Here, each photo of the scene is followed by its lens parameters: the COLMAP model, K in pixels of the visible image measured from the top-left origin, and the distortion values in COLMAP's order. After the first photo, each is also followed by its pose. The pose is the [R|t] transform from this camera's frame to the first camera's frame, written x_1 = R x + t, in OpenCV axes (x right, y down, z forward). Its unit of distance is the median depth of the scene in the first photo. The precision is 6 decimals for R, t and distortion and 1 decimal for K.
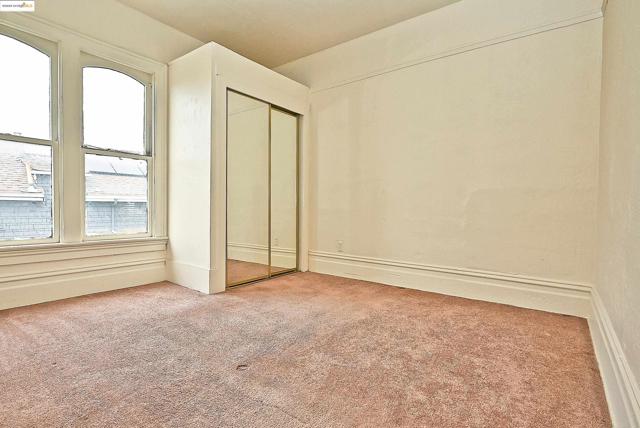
lens RADIAL K [[322.4, 0, 320.0], [0, 322.4, 214.0], [0, 0, 1]] dist [0.004170, 0.000669]
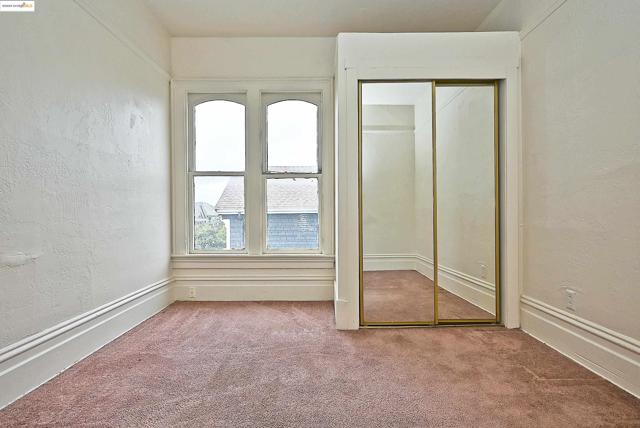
lens RADIAL K [[322.4, 0, 320.0], [0, 322.4, 214.0], [0, 0, 1]] dist [0.004170, 0.000669]
pose [[0.602924, -0.014217, -0.797672, 0.295424], [-0.006329, 0.999725, -0.022602, -0.032163], [0.797774, 0.018676, 0.602668, 0.426797]]
